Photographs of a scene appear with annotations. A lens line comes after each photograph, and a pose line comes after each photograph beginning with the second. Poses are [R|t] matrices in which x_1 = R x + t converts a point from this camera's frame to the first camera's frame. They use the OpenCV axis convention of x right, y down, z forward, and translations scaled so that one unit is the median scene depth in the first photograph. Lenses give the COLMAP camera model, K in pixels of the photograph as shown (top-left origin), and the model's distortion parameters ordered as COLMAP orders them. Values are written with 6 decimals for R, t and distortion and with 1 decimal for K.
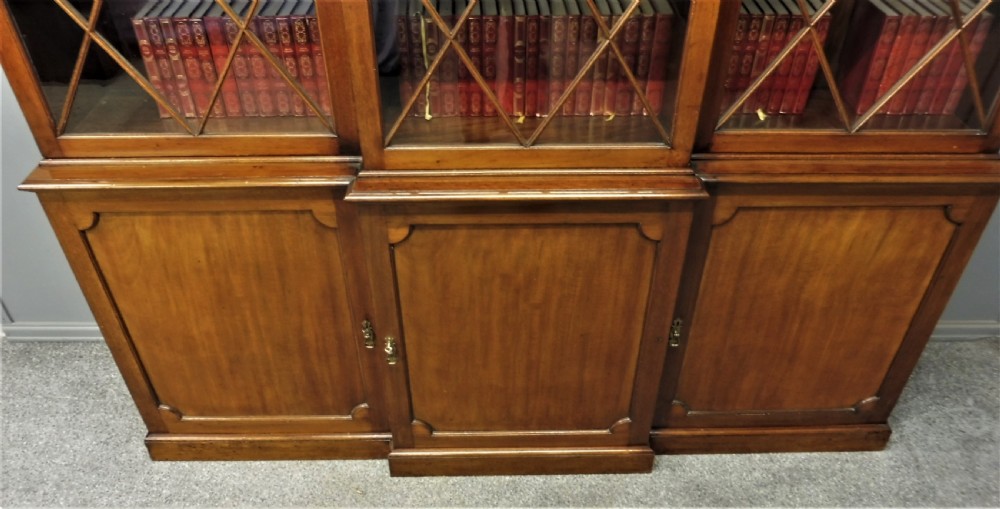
lens RADIAL K [[735.9, 0, 502.6], [0, 735.9, 249.1], [0, 0, 1]] dist [-0.037546, -0.013005]
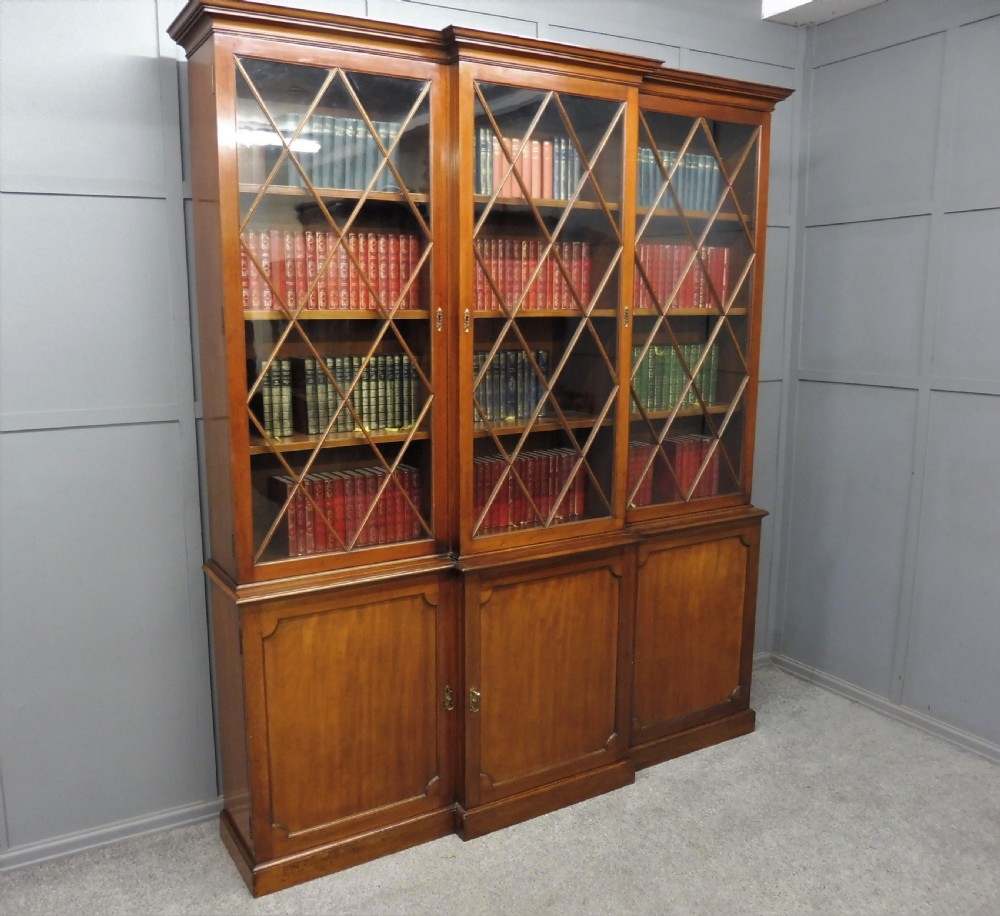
lens RADIAL K [[913.5, 0, 476.6], [0, 913.5, 466.3], [0, 0, 1]] dist [-0.039412, -0.019579]
pose [[0.867387, -0.090616, 0.489315, -0.979838], [0.306880, 0.871455, -0.382609, 0.428866], [-0.391746, 0.482031, 0.783697, -0.550983]]
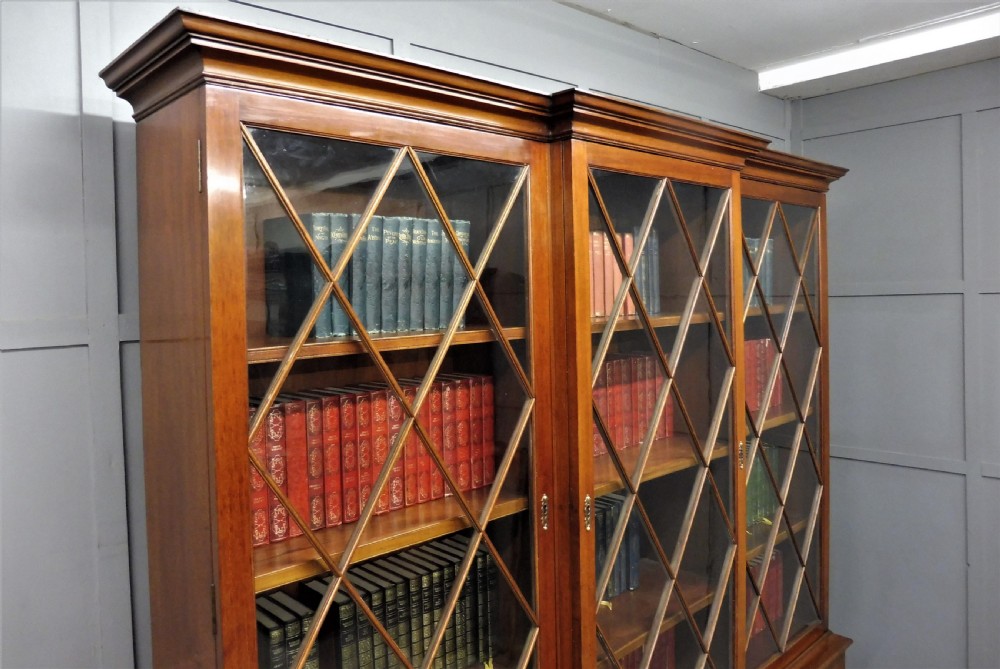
lens RADIAL K [[733.4, 0, 524.9], [0, 733.4, 293.9], [0, 0, 1]] dist [-0.040354, -0.002823]
pose [[0.715508, -0.022197, 0.698252, -0.822356], [0.447606, 0.781957, -0.433810, -0.302804], [-0.536374, 0.622936, 0.569432, 0.005972]]
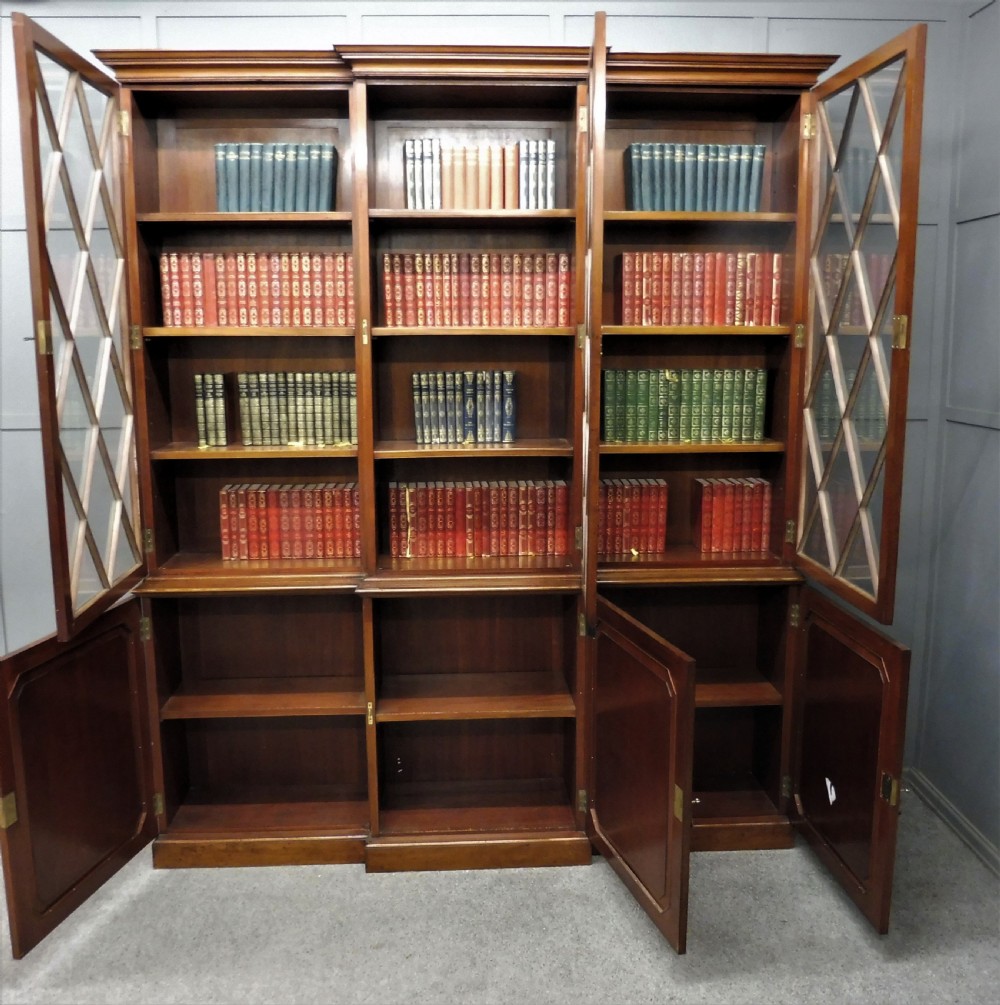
lens RADIAL K [[1029.1, 0, 506.5], [0, 1029.1, 497.4], [0, 0, 1]] dist [-0.045239, 0.000000]
pose [[0.999012, -0.011058, 0.043053, 0.006896], [0.030306, 0.877987, -0.477724, 0.696099], [-0.032518, 0.478557, 0.877454, -0.857546]]
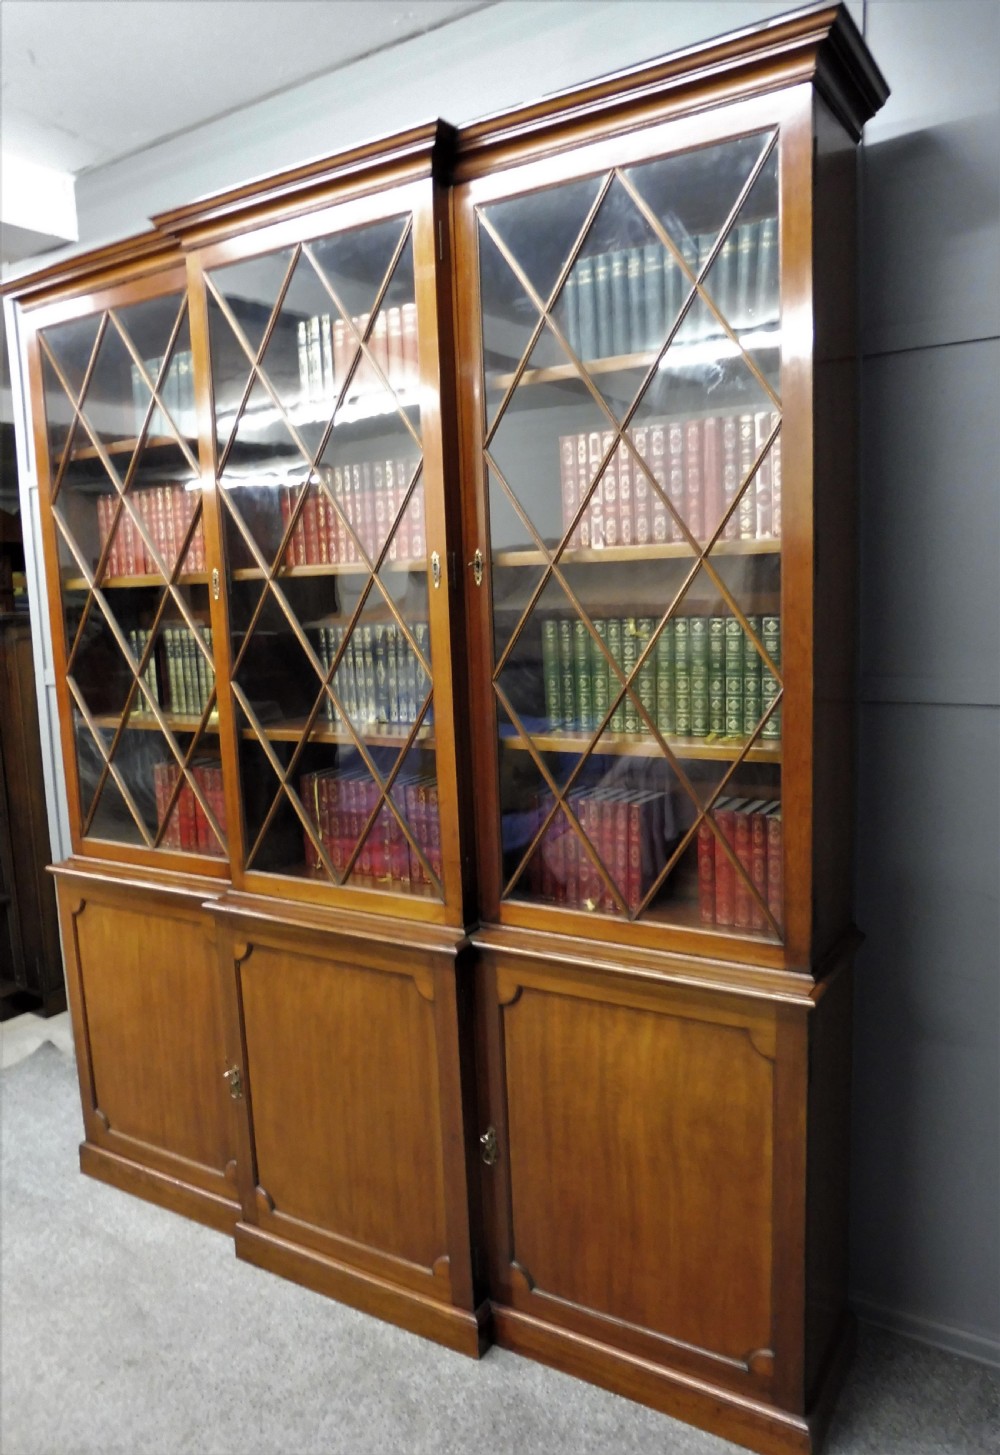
lens RADIAL K [[1078.9, 0, 440.9], [0, 1078.9, 728.4], [0, 0, 1]] dist [-0.059552, 0.011109]
pose [[0.821320, 0.039646, -0.569088, 0.964158], [-0.312439, 0.865920, -0.390594, 0.216356], [0.477299, 0.498608, 0.723585, -0.201487]]
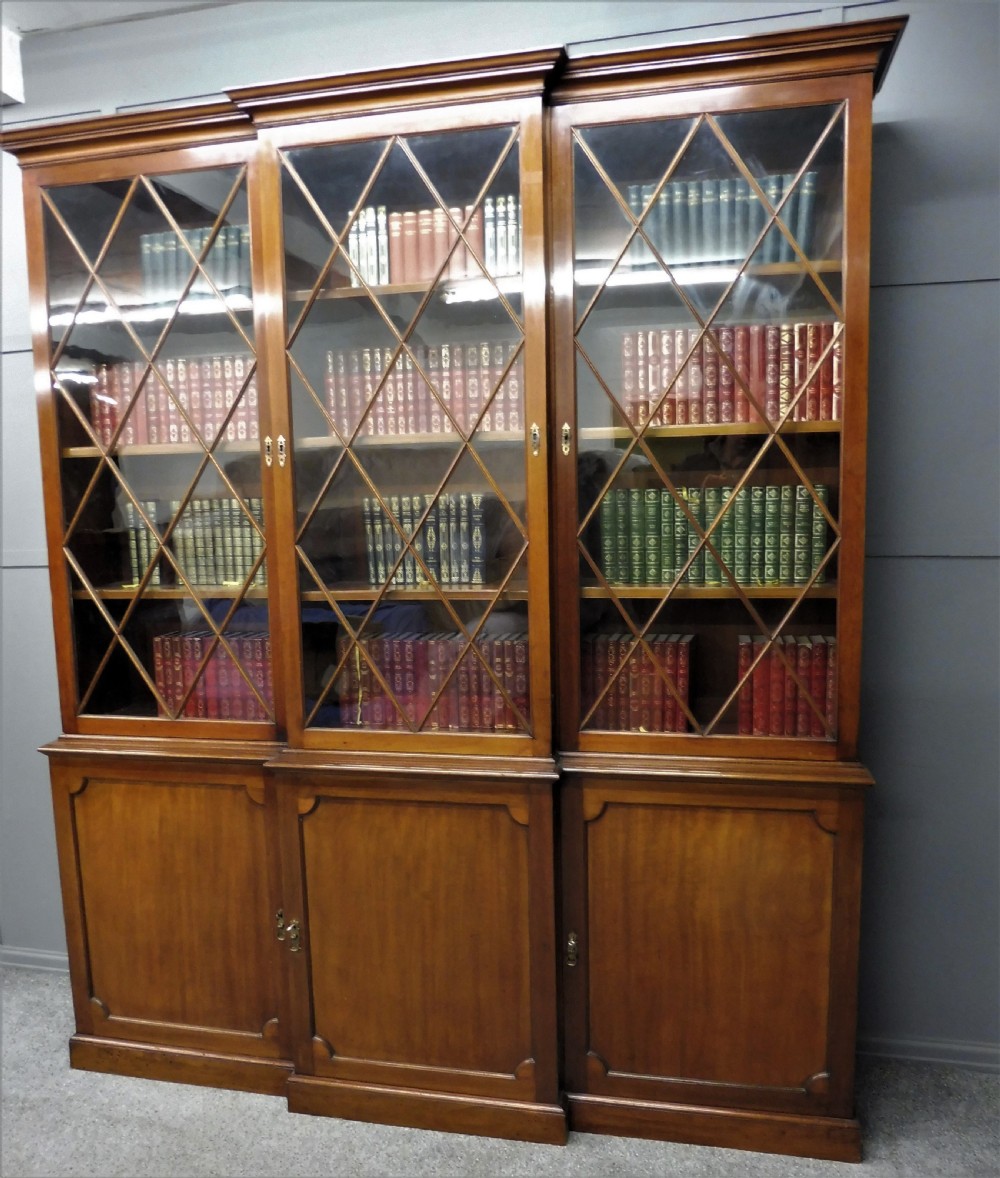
lens RADIAL K [[986.0, 0, 502.2], [0, 986.0, 614.7], [0, 0, 1]] dist [-0.051248, 0.000029]
pose [[0.973076, 0.005551, -0.230416, 0.483463], [-0.122170, 0.860138, -0.495215, 0.422981], [0.195441, 0.510032, 0.837658, -0.372973]]
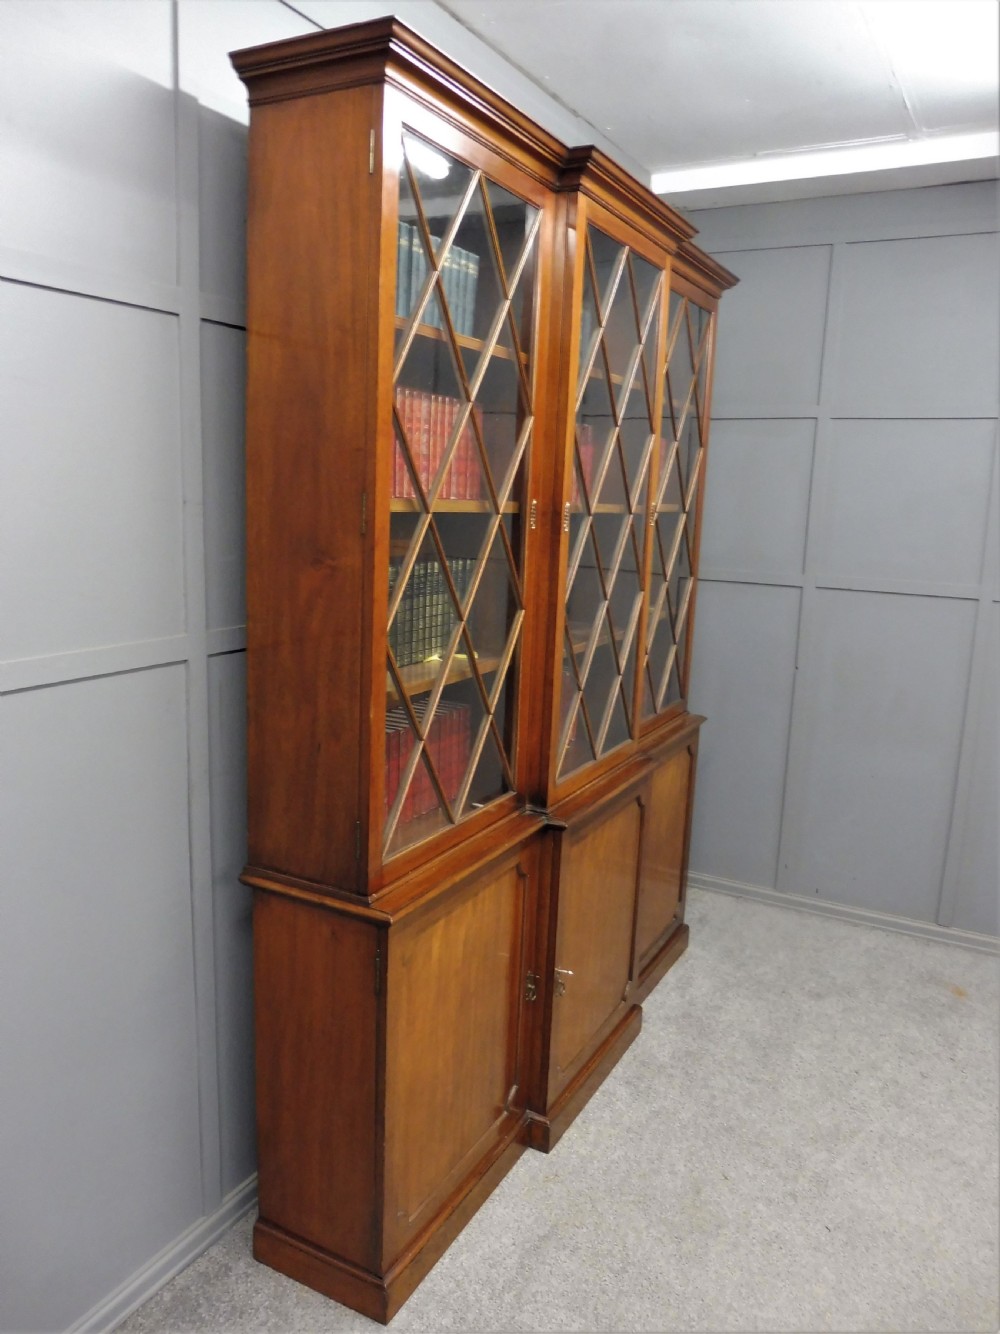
lens RADIAL K [[986.2, 0, 508.6], [0, 986.2, 674.1], [0, 0, 1]] dist [-0.057169, 0.016095]
pose [[0.475336, -0.143148, 0.868081, -1.480554], [0.509873, 0.848912, -0.139204, -0.092767], [-0.716998, 0.508780, 0.476506, 0.124474]]
